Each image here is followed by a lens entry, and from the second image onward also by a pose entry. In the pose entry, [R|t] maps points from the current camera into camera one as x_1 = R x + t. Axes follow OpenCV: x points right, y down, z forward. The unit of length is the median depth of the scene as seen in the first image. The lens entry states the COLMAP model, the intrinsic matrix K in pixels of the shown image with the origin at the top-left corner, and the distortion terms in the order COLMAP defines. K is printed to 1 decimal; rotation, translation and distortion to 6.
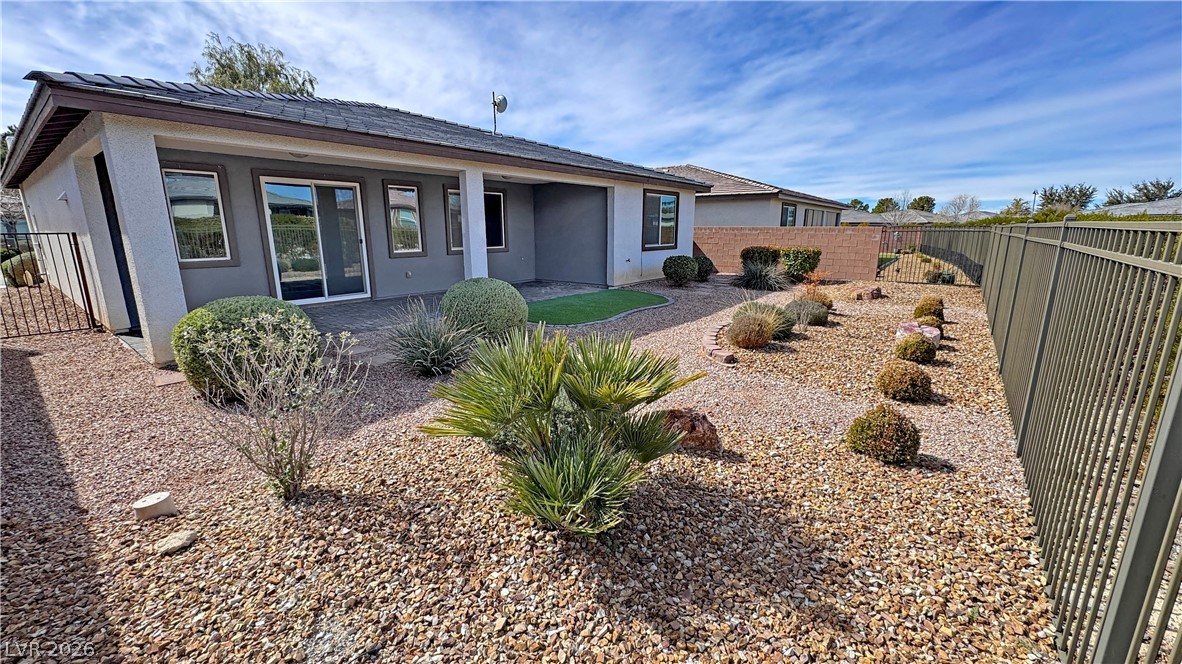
lens RADIAL K [[469.9, 0, 591.0], [0, 469.9, 332.0], [0, 0, 1]] dist [-0.000928, 0.000061]
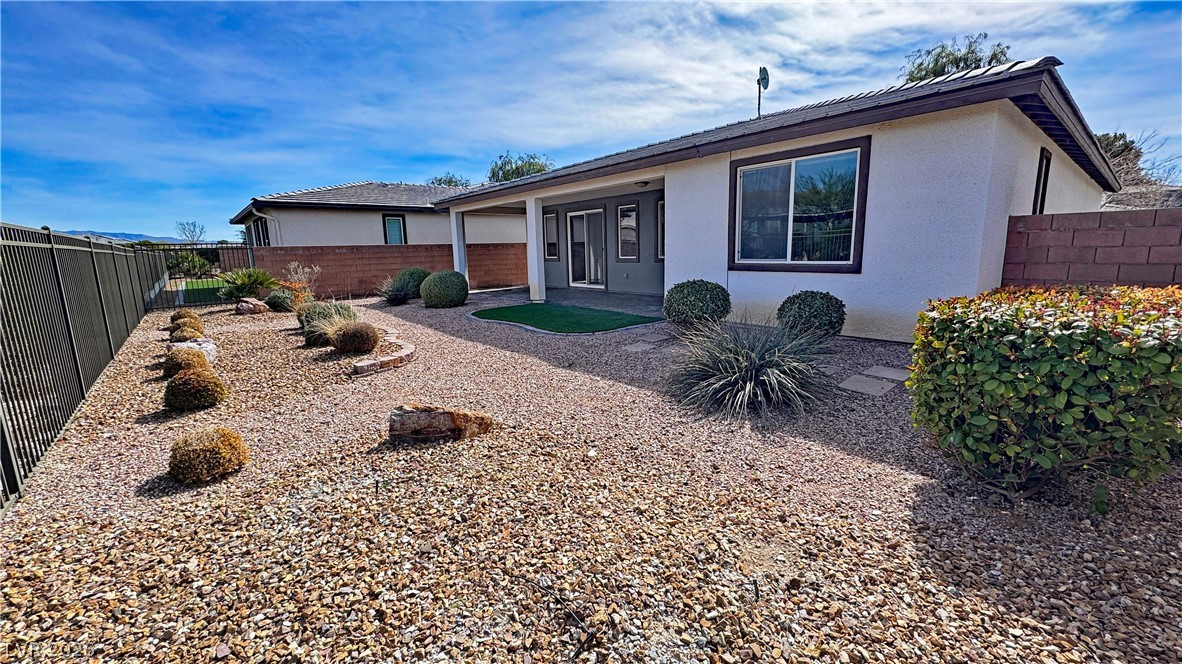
lens RADIAL K [[469.9, 0, 591.0], [0, 469.9, 332.0], [0, 0, 1]] dist [-0.000928, 0.000061]
pose [[-0.198212, 0.175218, -0.964371, 0.713832], [-0.196132, 0.956902, 0.214173, -0.188121], [0.960335, 0.231596, -0.155304, 0.938748]]
